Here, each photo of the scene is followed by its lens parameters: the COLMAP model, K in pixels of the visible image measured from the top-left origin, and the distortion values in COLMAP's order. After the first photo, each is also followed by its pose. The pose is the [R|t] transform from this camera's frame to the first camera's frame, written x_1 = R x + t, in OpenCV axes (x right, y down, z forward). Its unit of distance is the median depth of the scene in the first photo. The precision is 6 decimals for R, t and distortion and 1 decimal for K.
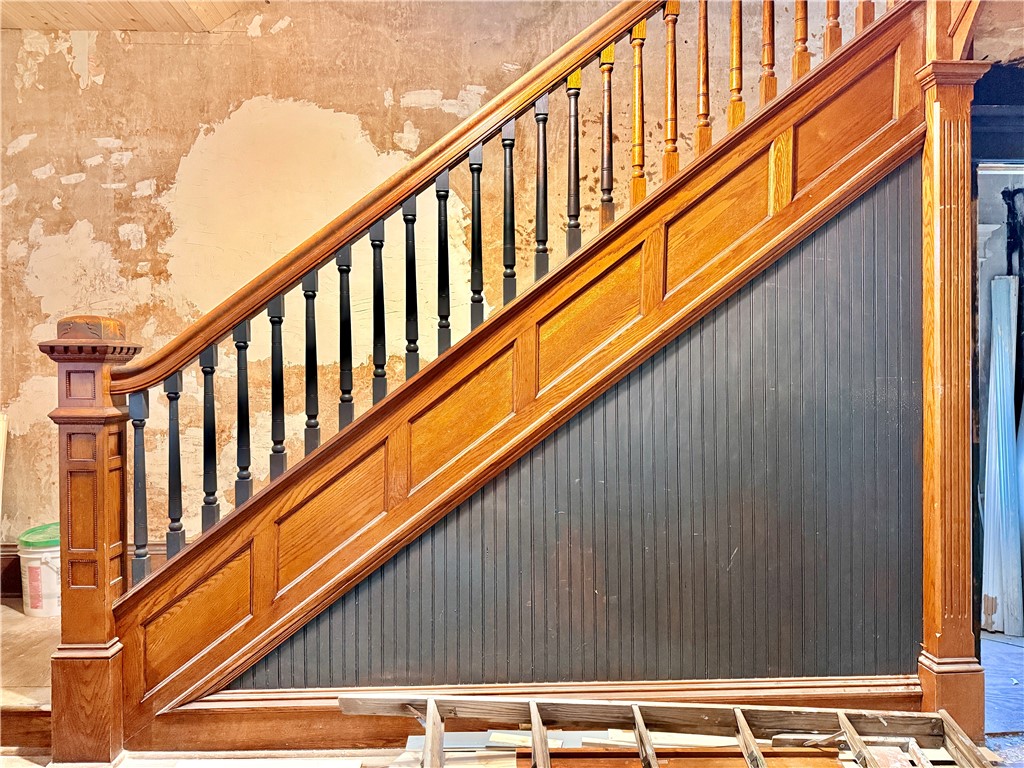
lens RADIAL K [[720.5, 0, 508.0], [0, 720.5, 388.1], [0, 0, 1]] dist [0.056200, -0.060968]
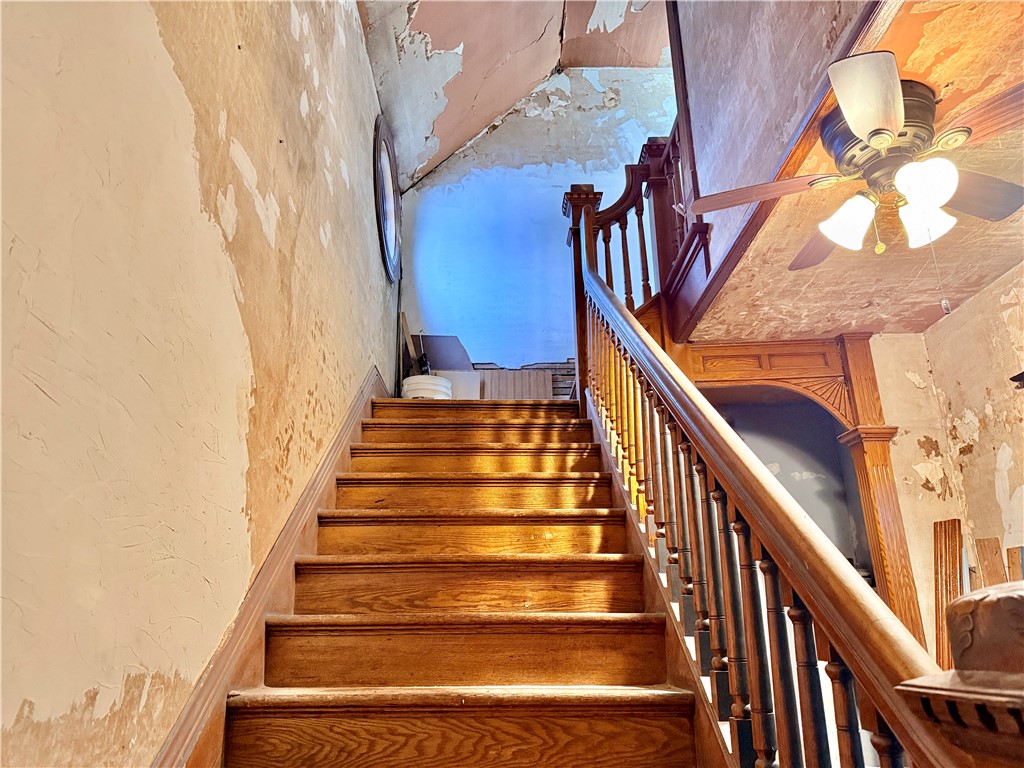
lens RADIAL K [[703.8, 0, 512.0], [0, 703.8, 384.0], [0, 0, 1]] dist [0.023118, -0.001919]
pose [[0.044426, 0.337536, 0.940264, -0.814212], [0.020955, 0.940671, -0.338672, -0.081536], [-0.998793, 0.034749, 0.034717, 1.140435]]
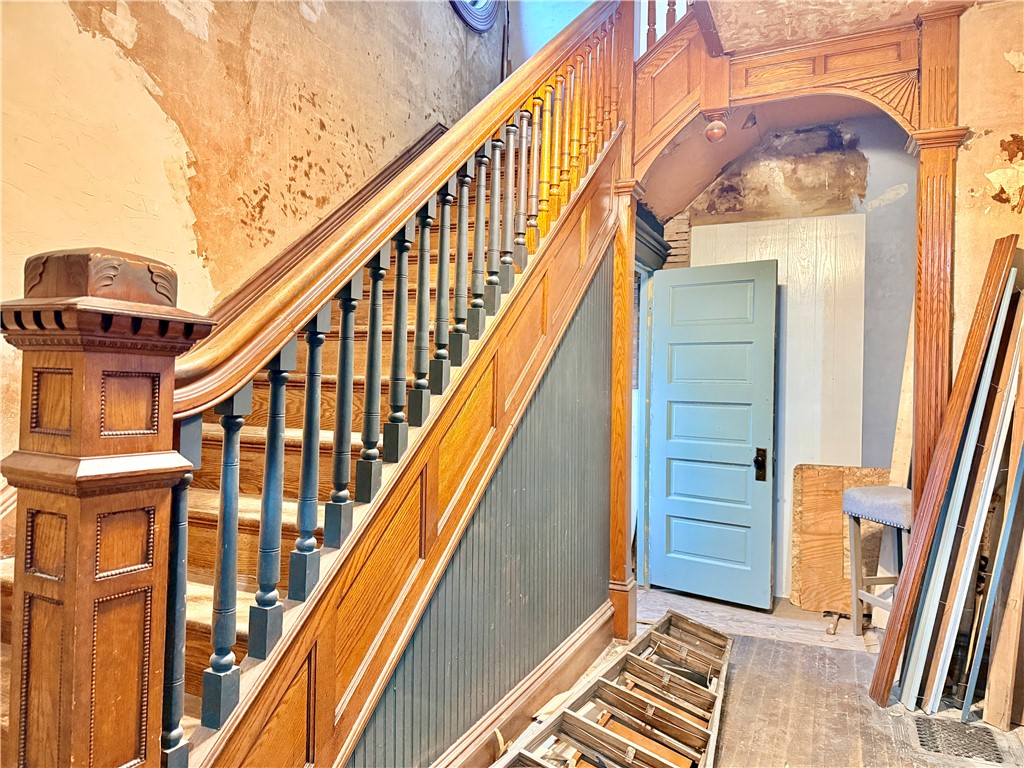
lens RADIAL K [[713.8, 0, 512.0], [0, 713.8, 384.0], [0, 0, 1]] dist [-0.015647, -0.000863]
pose [[0.456585, 0.016514, 0.889527, -0.801078], [-0.013671, 0.999840, -0.011544, -0.013090], [-0.889575, -0.006890, 0.456737, 0.544608]]
